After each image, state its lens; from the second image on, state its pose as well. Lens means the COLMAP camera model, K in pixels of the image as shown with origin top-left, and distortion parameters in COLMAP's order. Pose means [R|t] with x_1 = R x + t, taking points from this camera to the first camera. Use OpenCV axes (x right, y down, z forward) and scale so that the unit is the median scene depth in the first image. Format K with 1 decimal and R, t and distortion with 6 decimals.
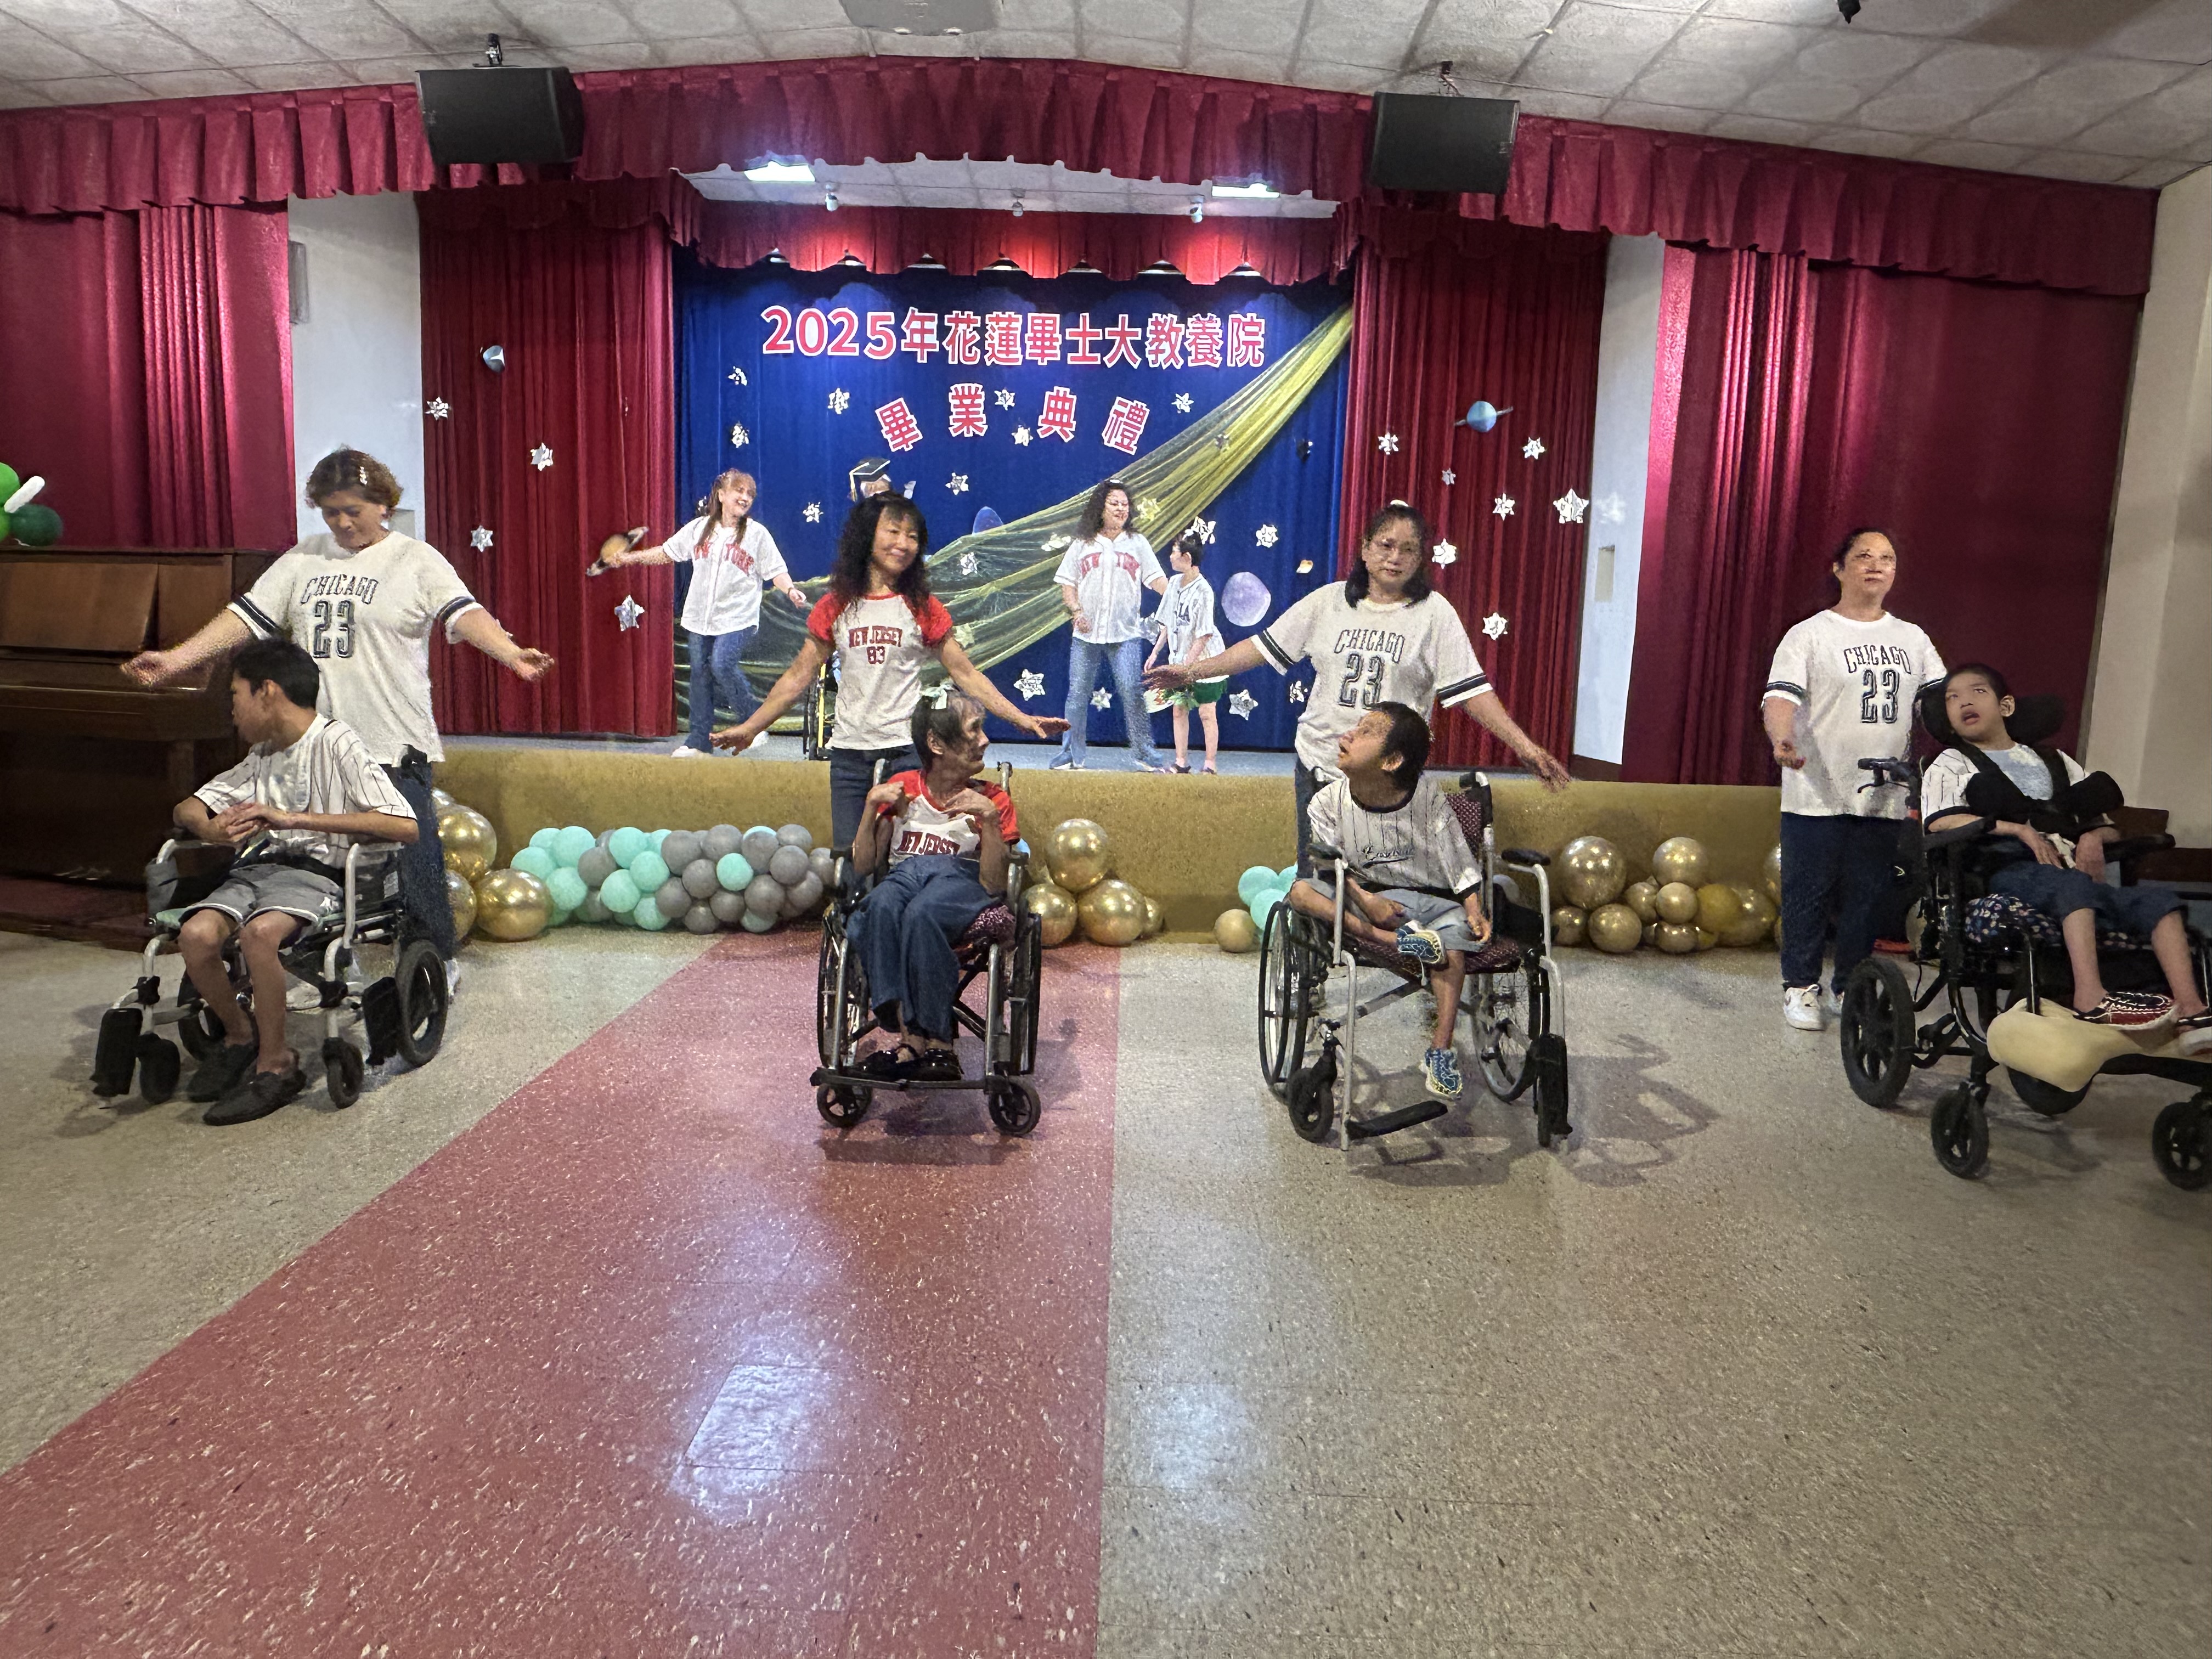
lens RADIAL K [[1468.6, 0, 1107.8], [0, 1468.6, 836.1], [0, 0, 1]] dist [-0.003966, -0.007045]
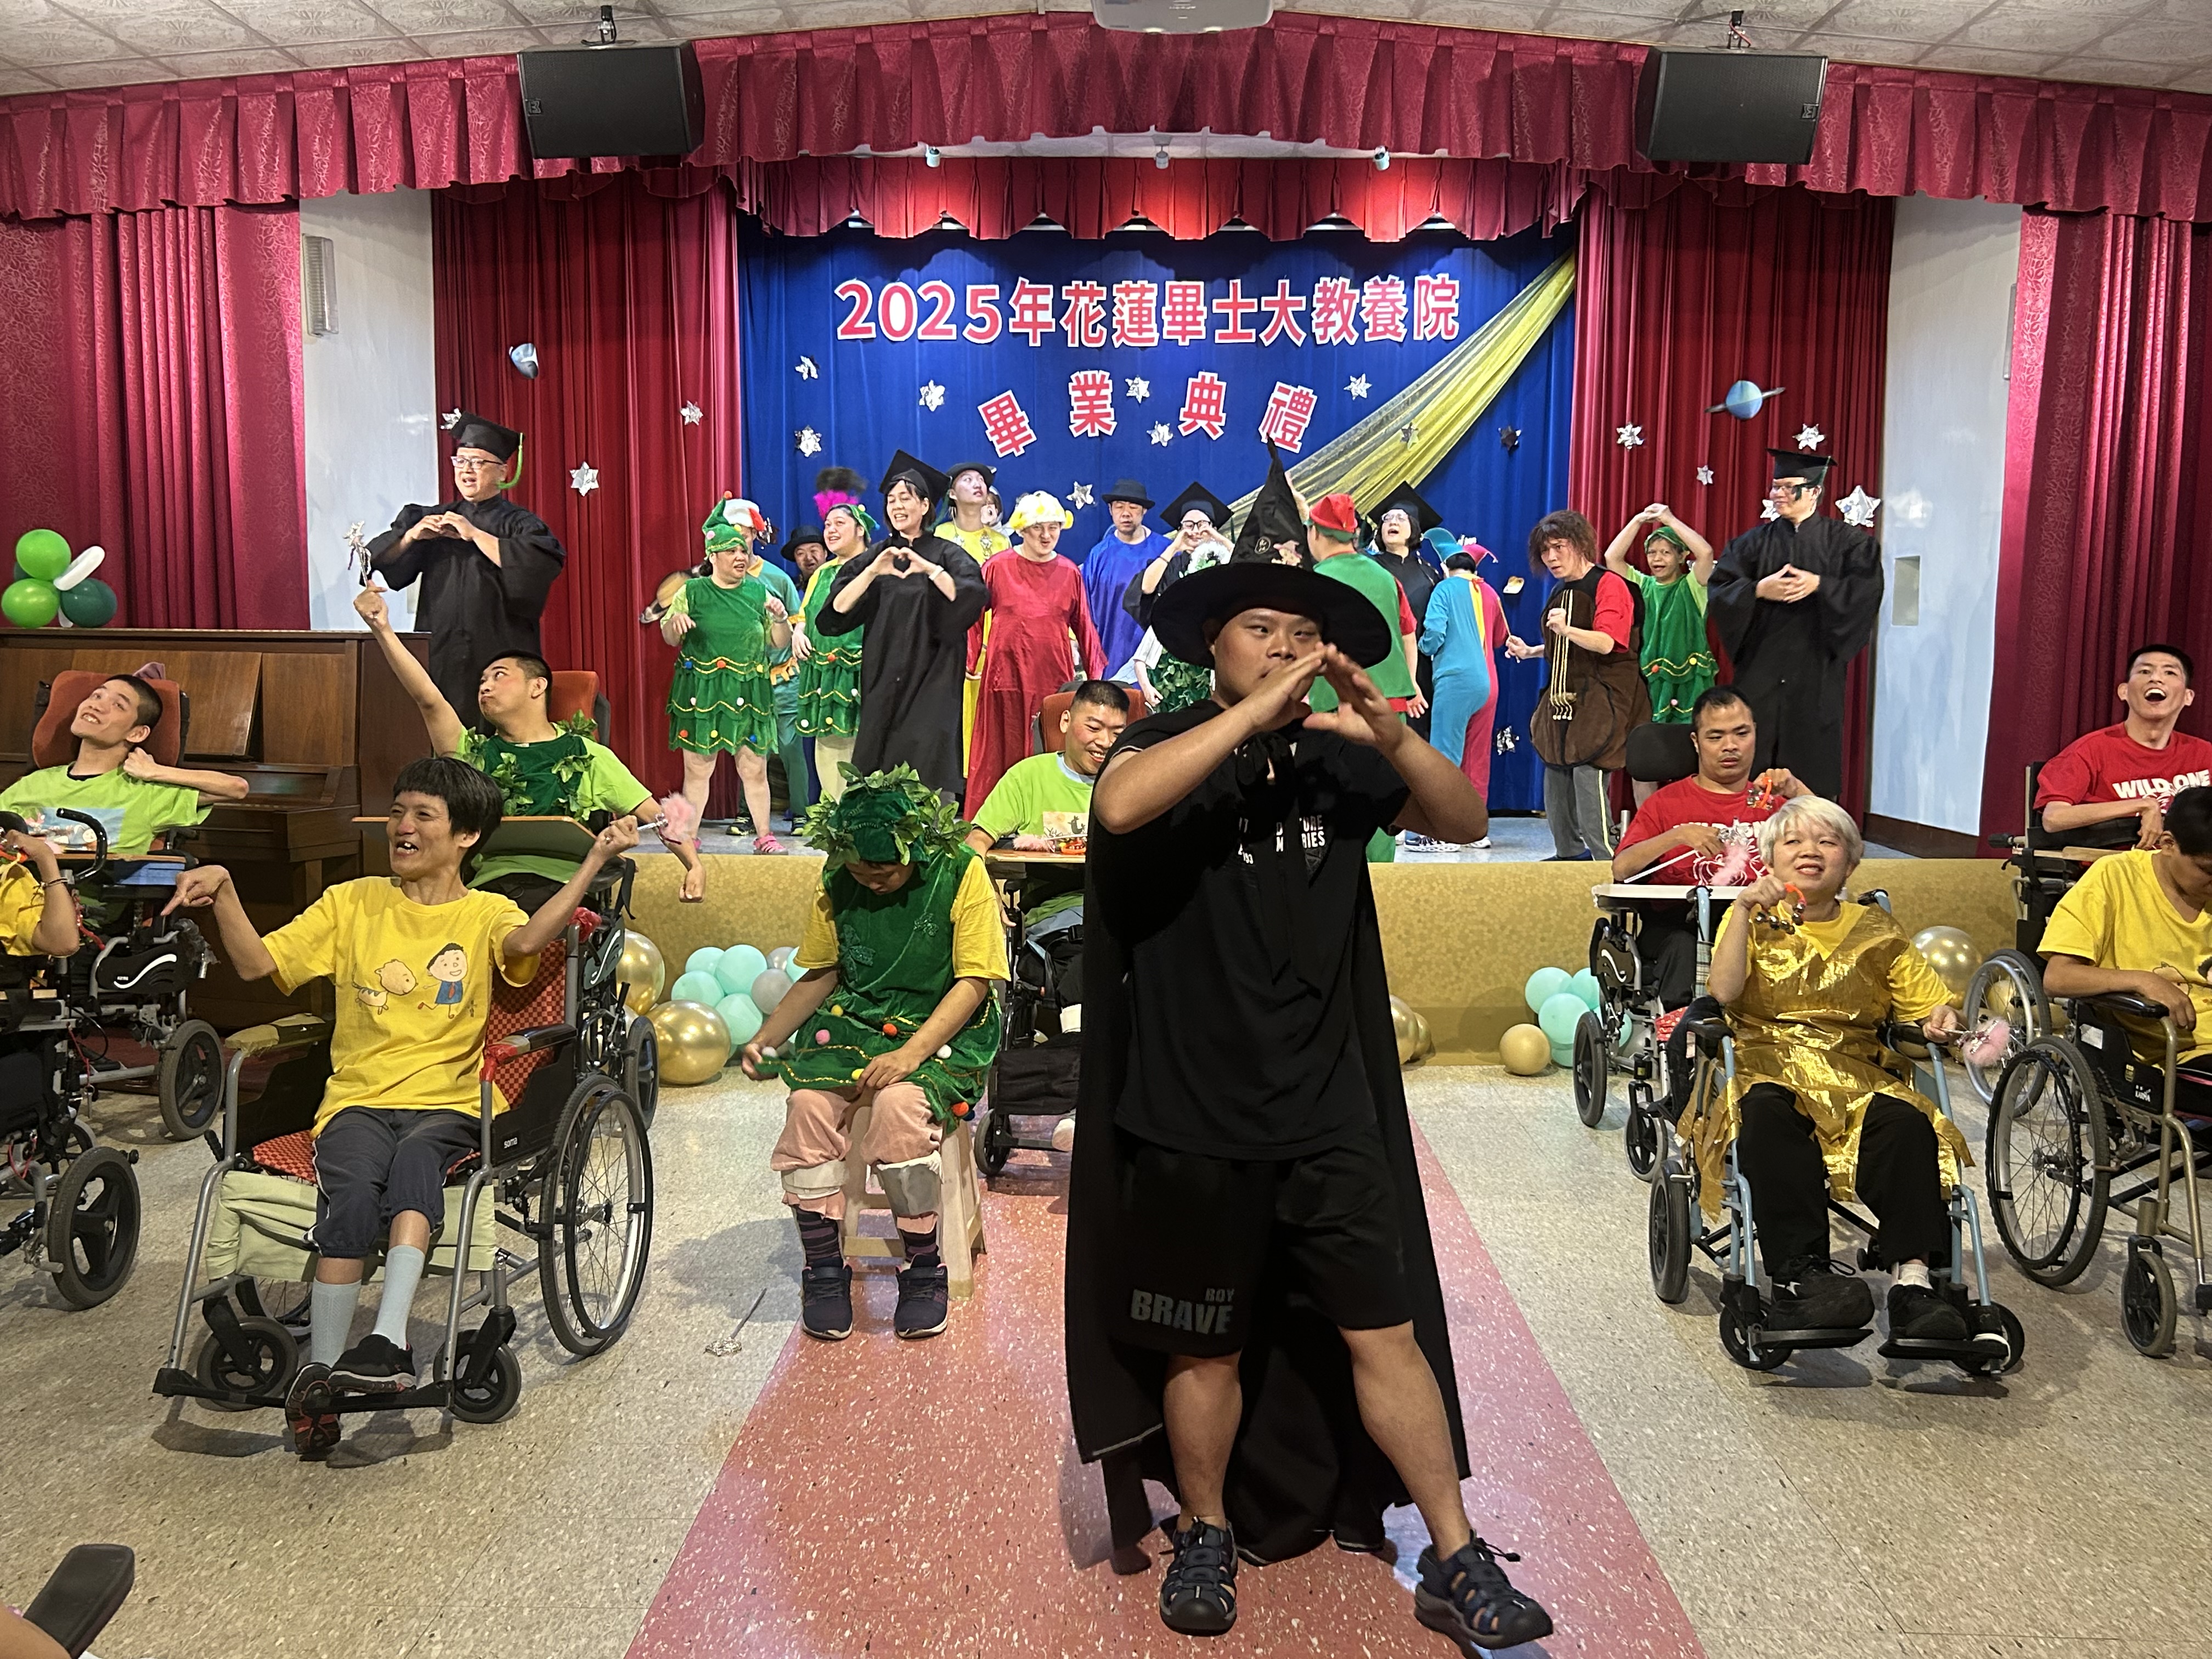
lens RADIAL K [[2014.7, 0, 1094.8], [0, 2014.7, 858.2], [0, 0, 1]] dist [0.027765, 0.000000]
pose [[0.999679, -0.025329, -0.001111, -0.100062], [0.025303, 0.999487, -0.019627, -0.018630], [0.001607, 0.019593, 0.999807, -0.104132]]
